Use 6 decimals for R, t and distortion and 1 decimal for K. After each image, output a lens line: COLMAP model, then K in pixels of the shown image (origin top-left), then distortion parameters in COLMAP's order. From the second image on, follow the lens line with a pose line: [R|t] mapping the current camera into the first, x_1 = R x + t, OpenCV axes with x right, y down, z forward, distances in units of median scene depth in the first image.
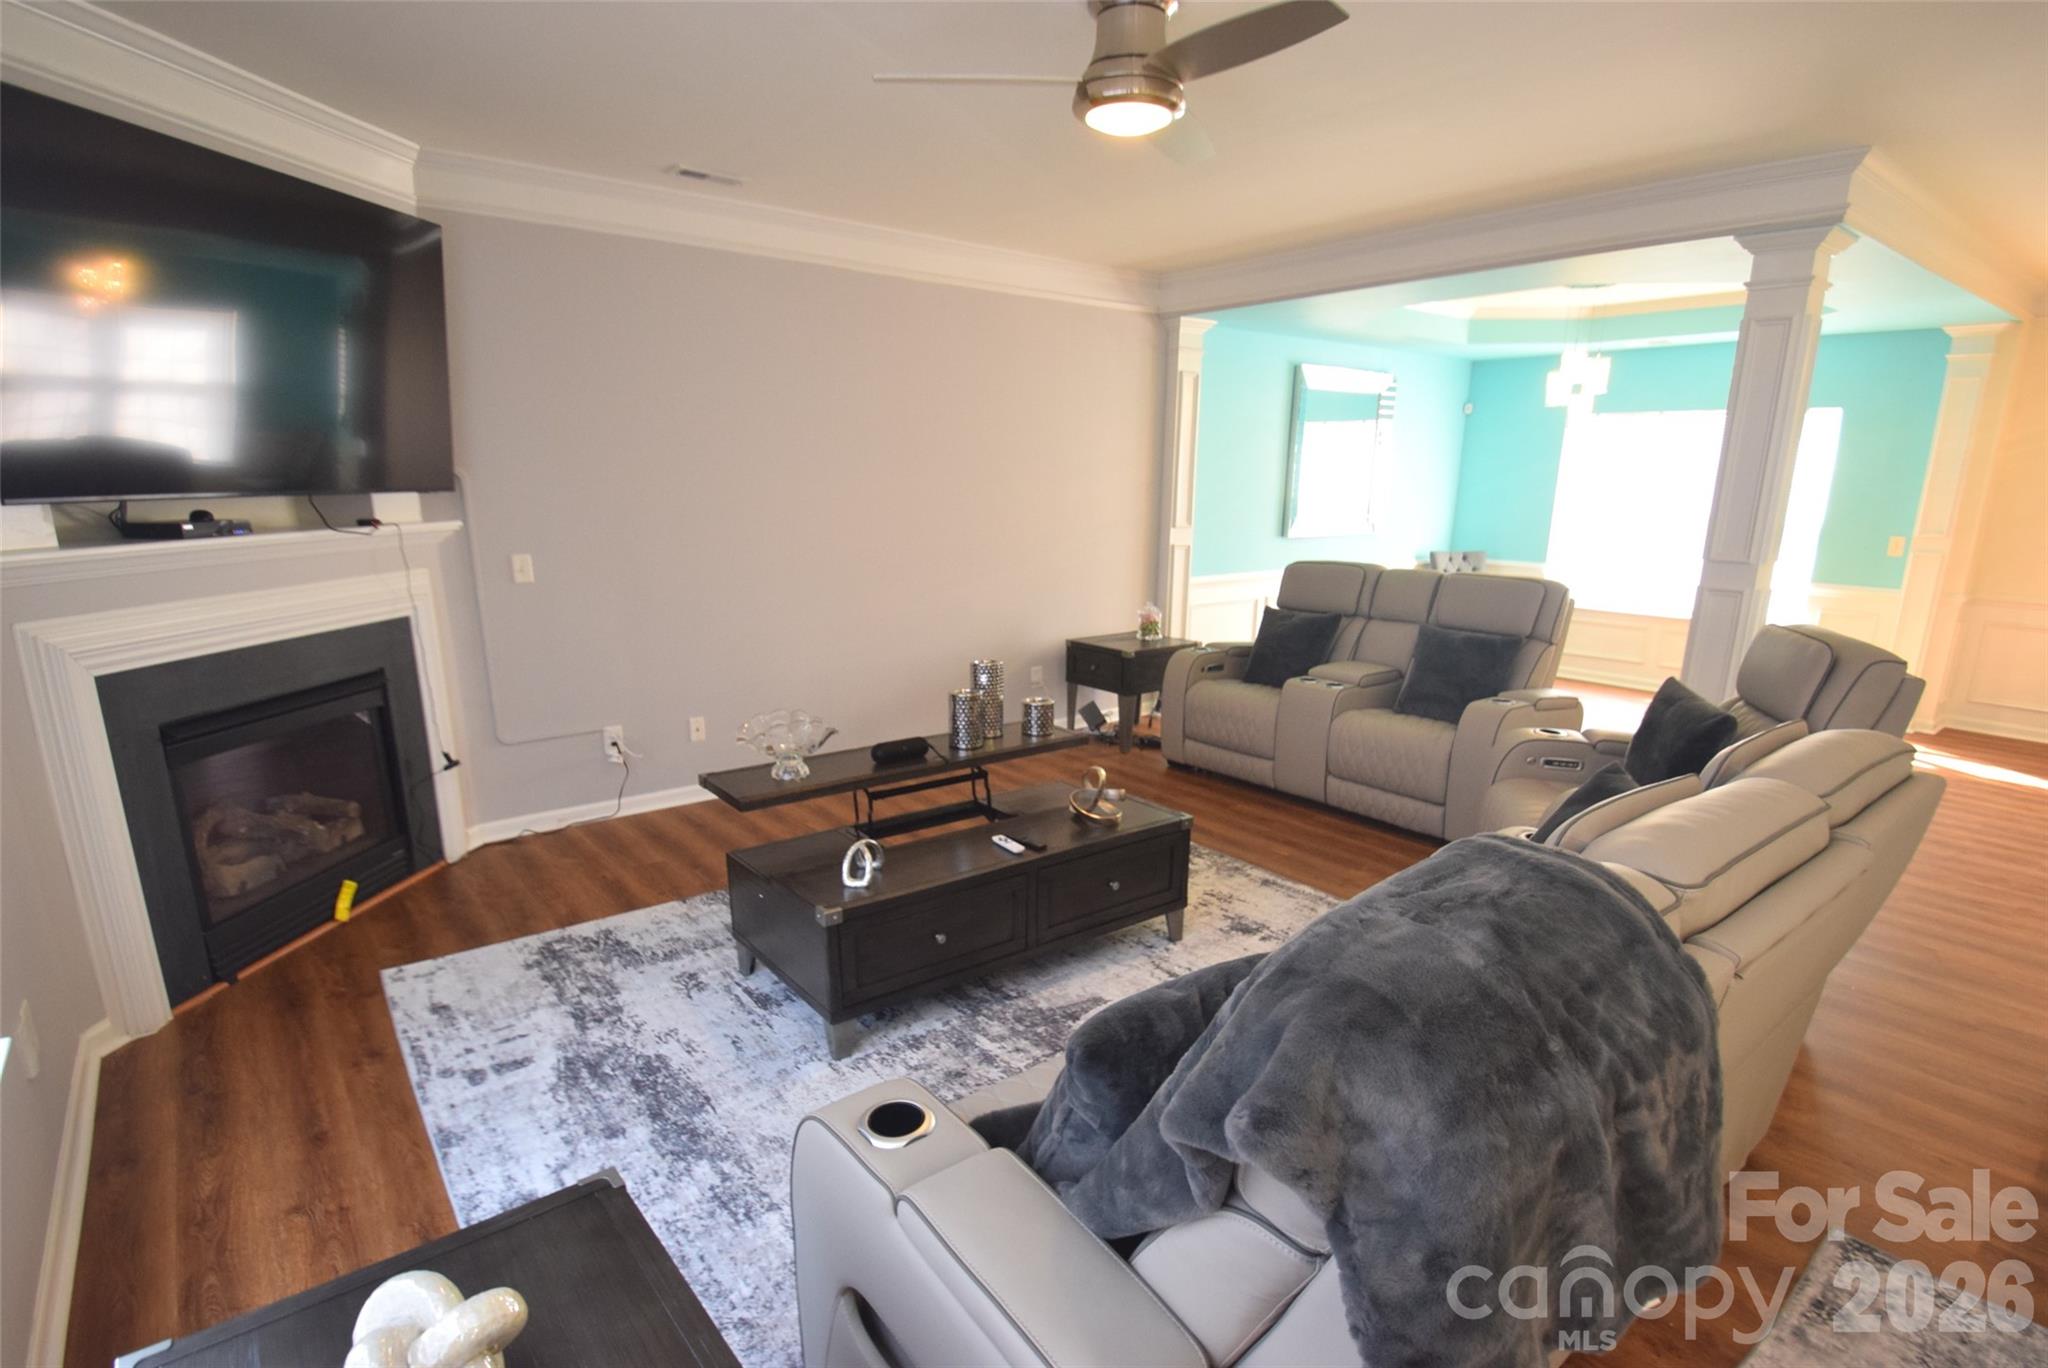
lens RADIAL K [[1006.4, 0, 1021.7], [0, 1006.4, 723.3], [0, 0, 1]] dist [0.000924, 0.000463]
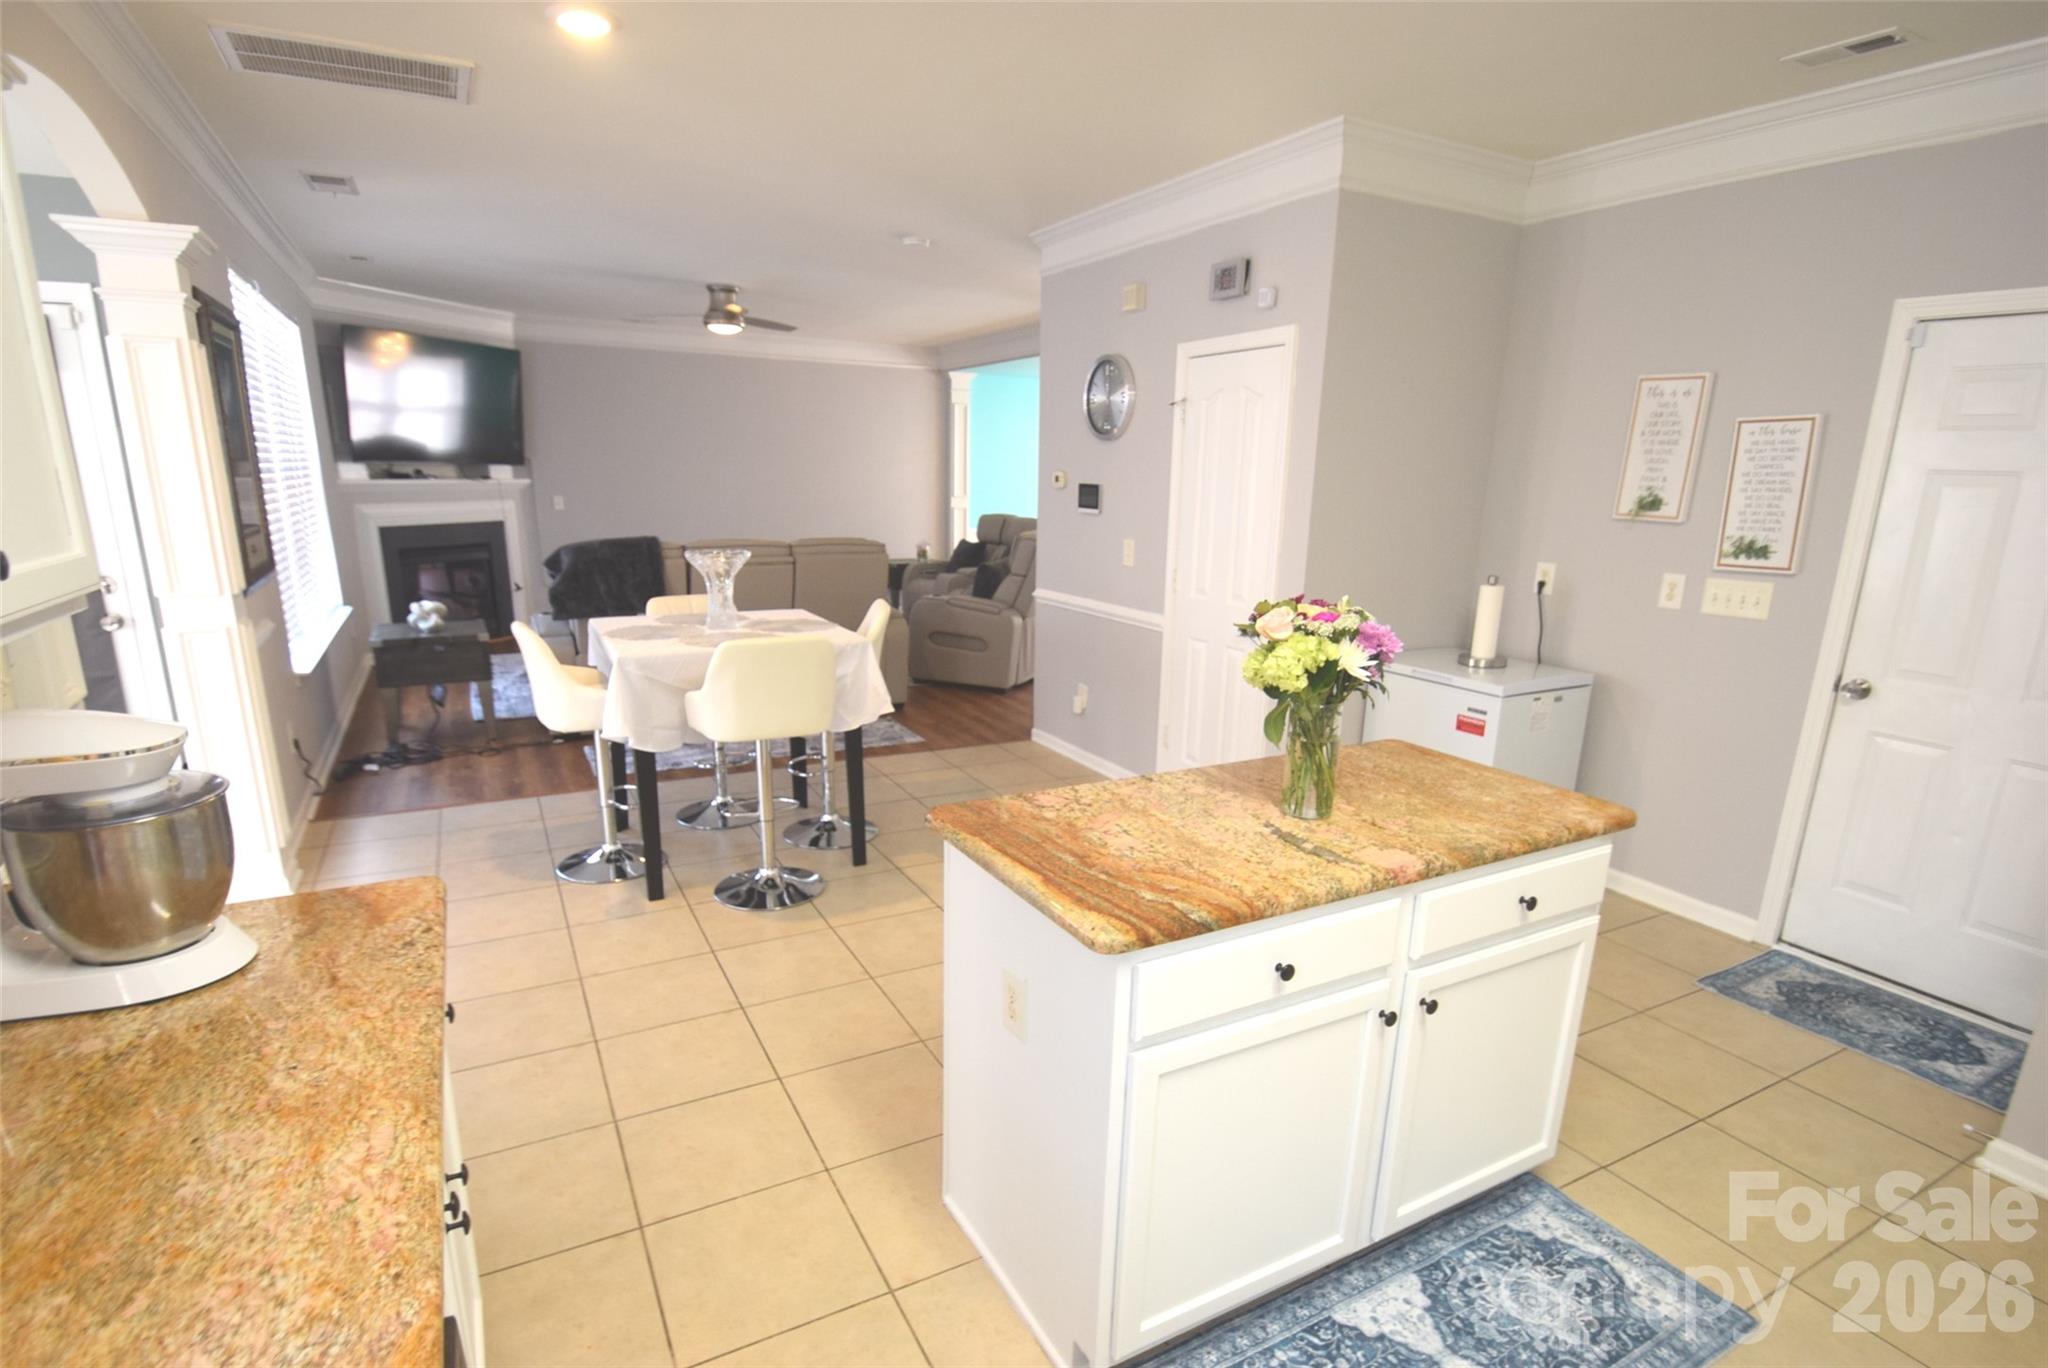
lens RADIAL K [[1006.4, 0, 1021.7], [0, 1006.4, 723.3], [0, 0, 1]] dist [0.000924, 0.000463]
pose [[0.984581, 0.052739, -0.166787, 0.910184], [-0.053131, 0.998585, 0.002118, 0.273889], [0.166663, 0.006776, 0.985991, -0.999056]]
